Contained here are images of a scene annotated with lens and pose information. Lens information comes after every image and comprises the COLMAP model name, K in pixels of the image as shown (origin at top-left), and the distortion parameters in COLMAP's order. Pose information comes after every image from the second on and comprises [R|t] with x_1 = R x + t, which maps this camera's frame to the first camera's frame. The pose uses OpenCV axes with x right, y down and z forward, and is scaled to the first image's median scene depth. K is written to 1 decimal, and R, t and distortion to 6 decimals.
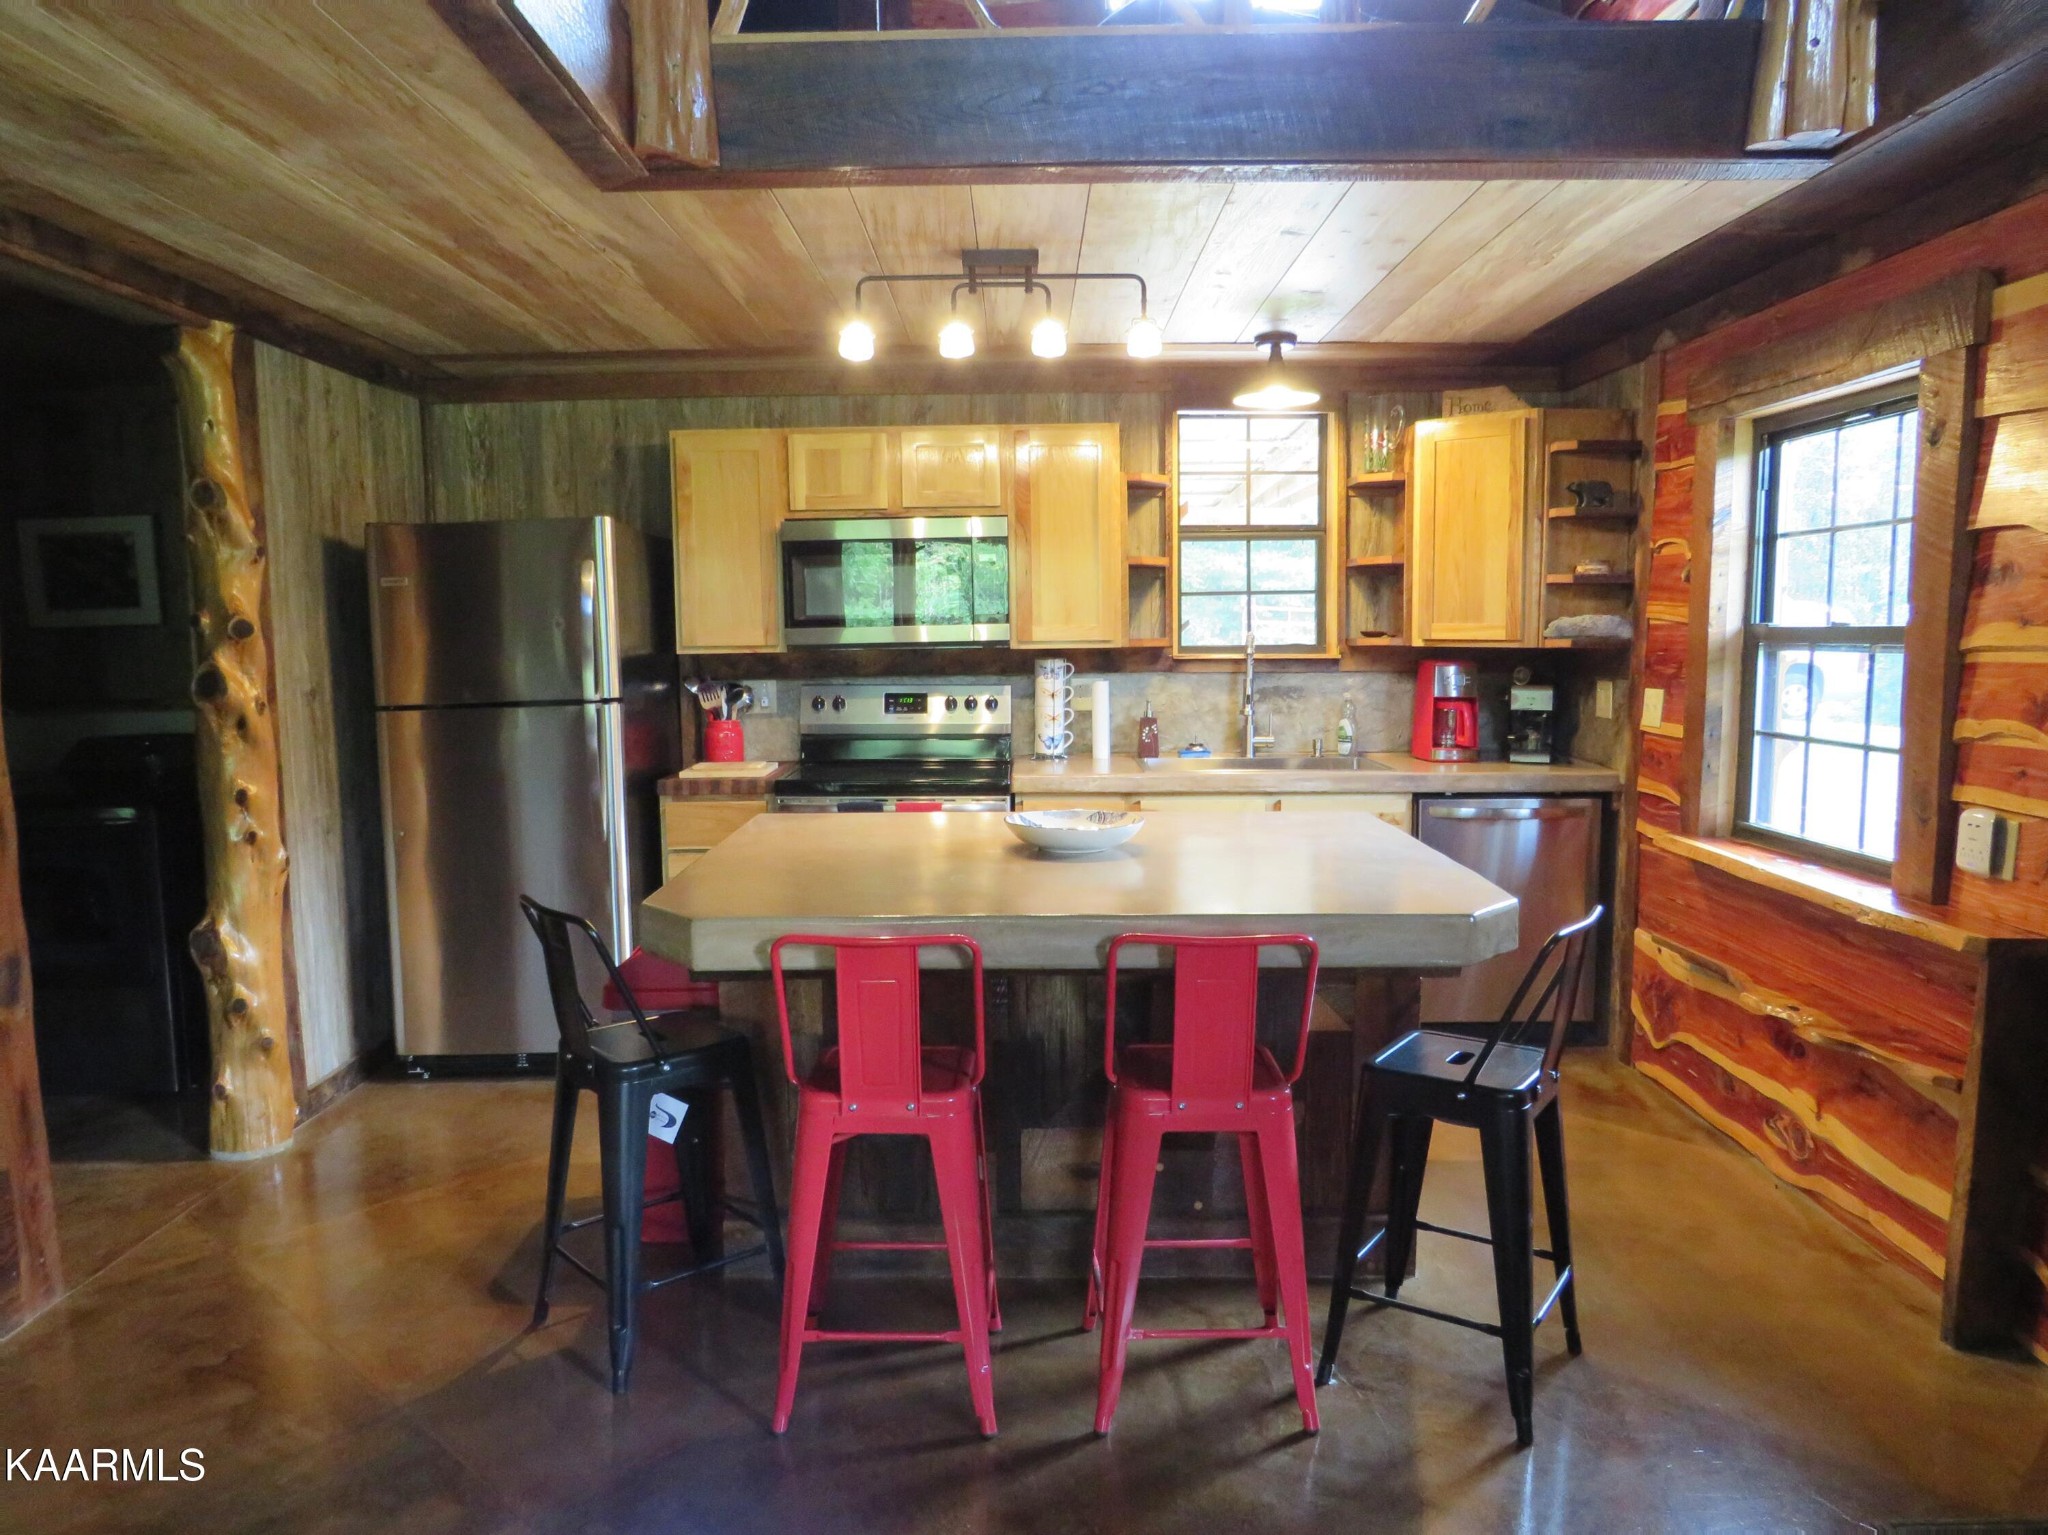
lens RADIAL K [[1438.5, 0, 1020.1], [0, 1438.5, 769.6], [0, 0, 1]] dist [-0.037604, 0.007072]
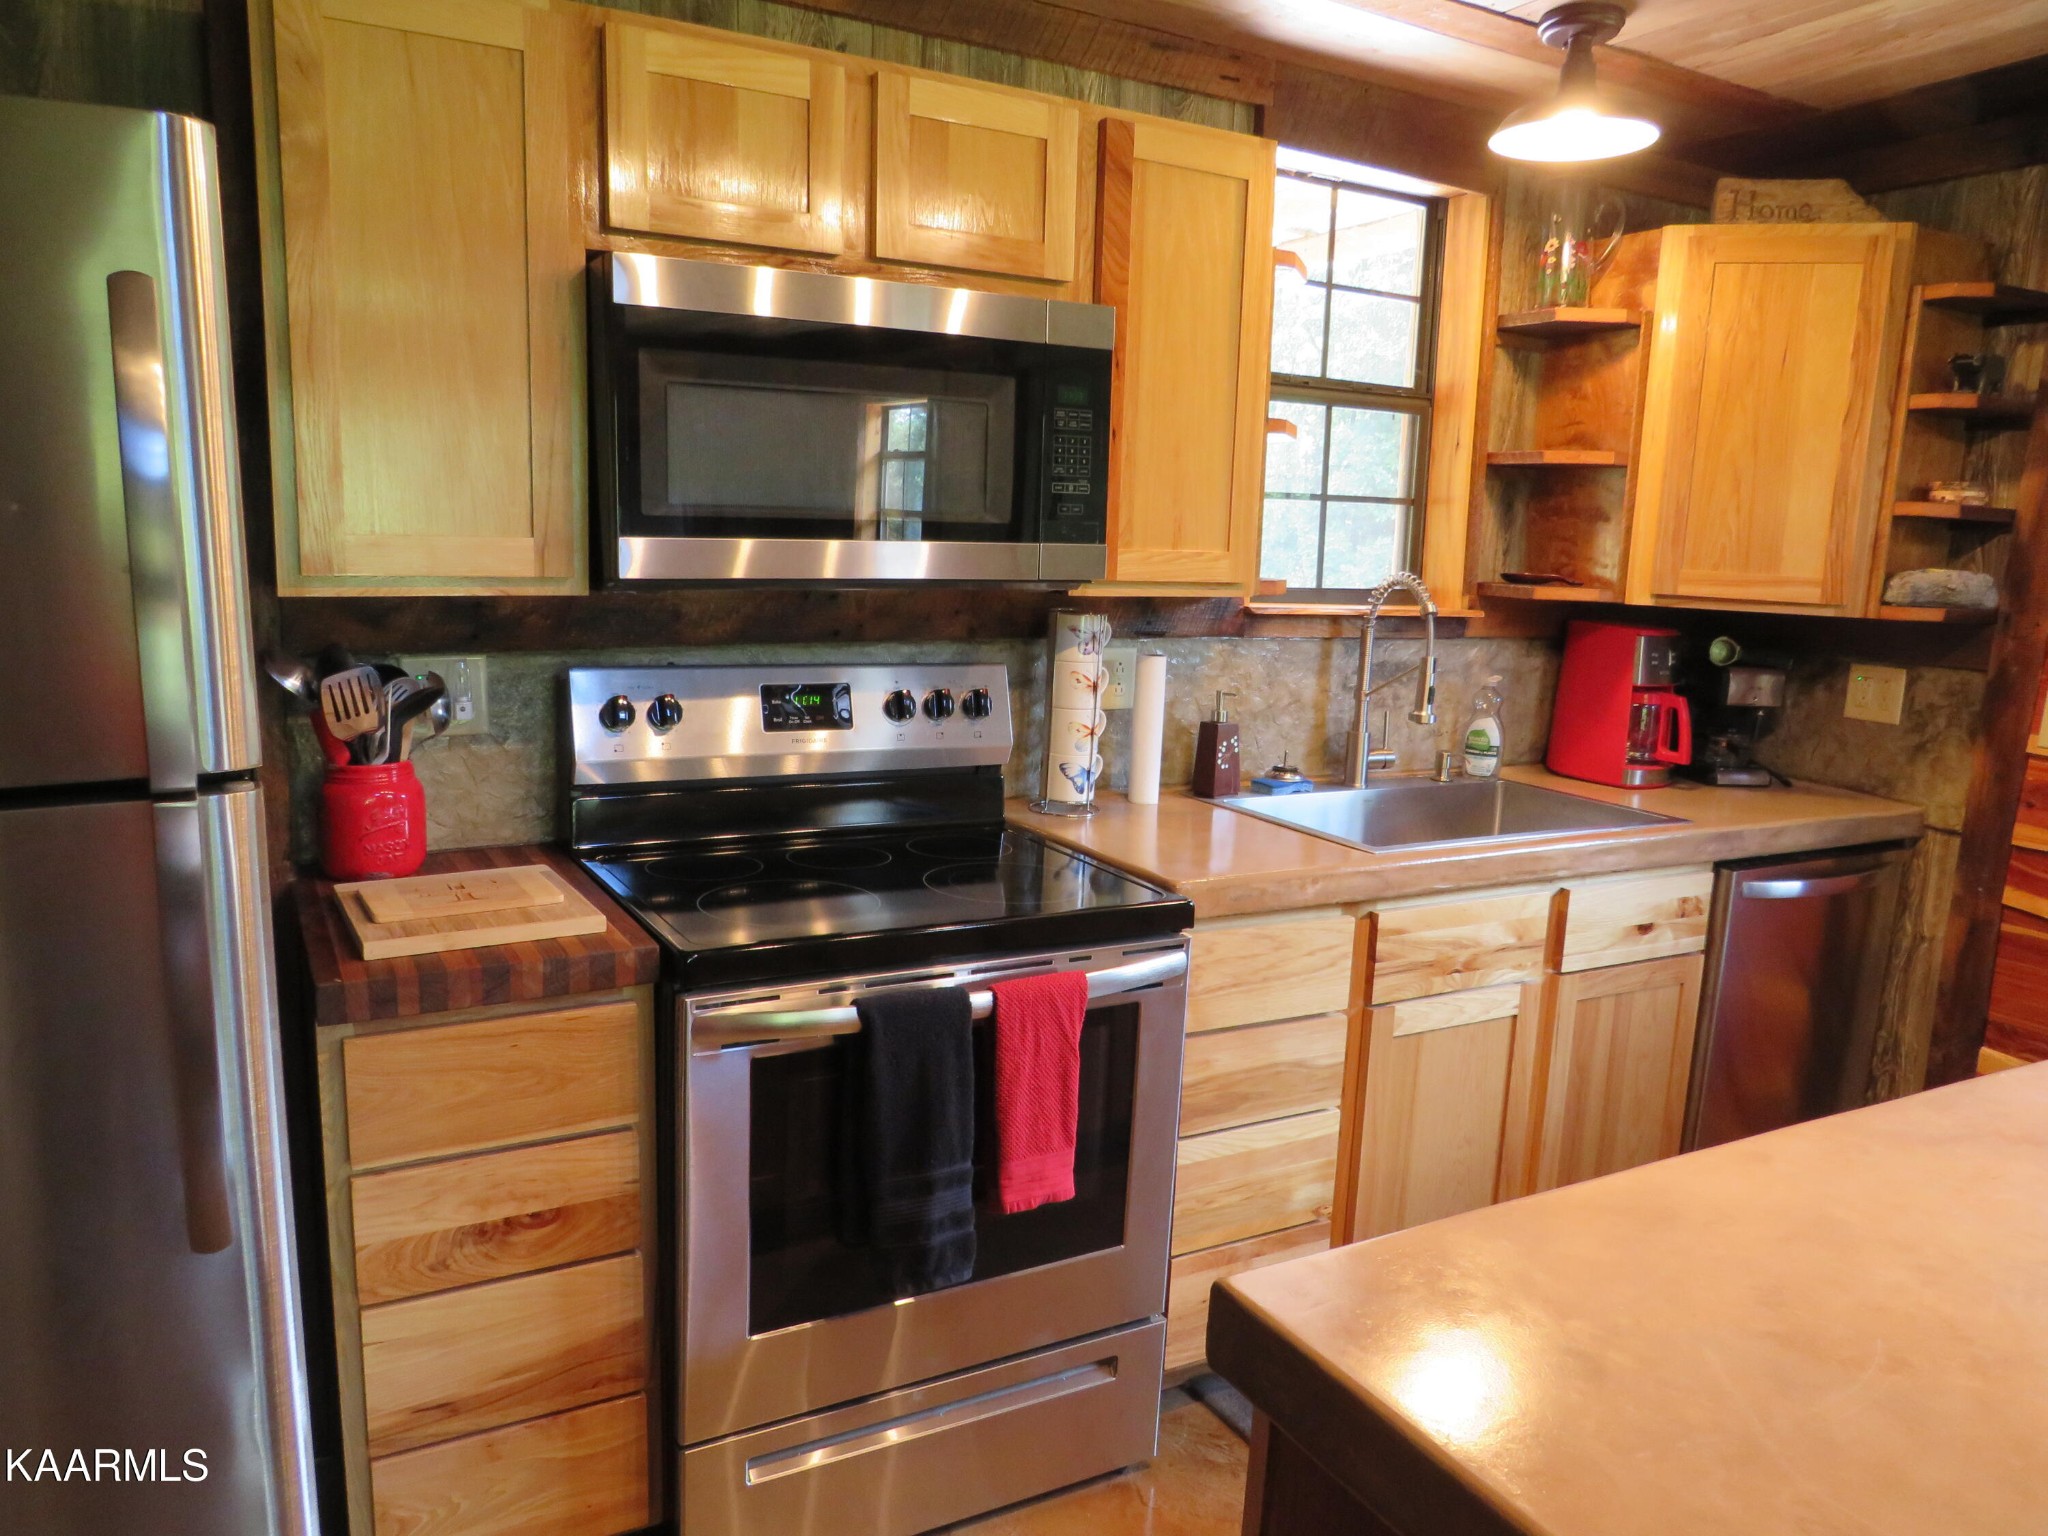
lens RADIAL K [[1438.5, 0, 1023.9], [0, 1438.5, 782.9], [0, 0, 1]] dist [-0.037604, 0.007072]
pose [[0.877699, -0.042943, 0.477285, -0.237194], [0.001626, 0.996238, 0.086646, -0.061504], [-0.479210, -0.075273, 0.874467, 0.569139]]
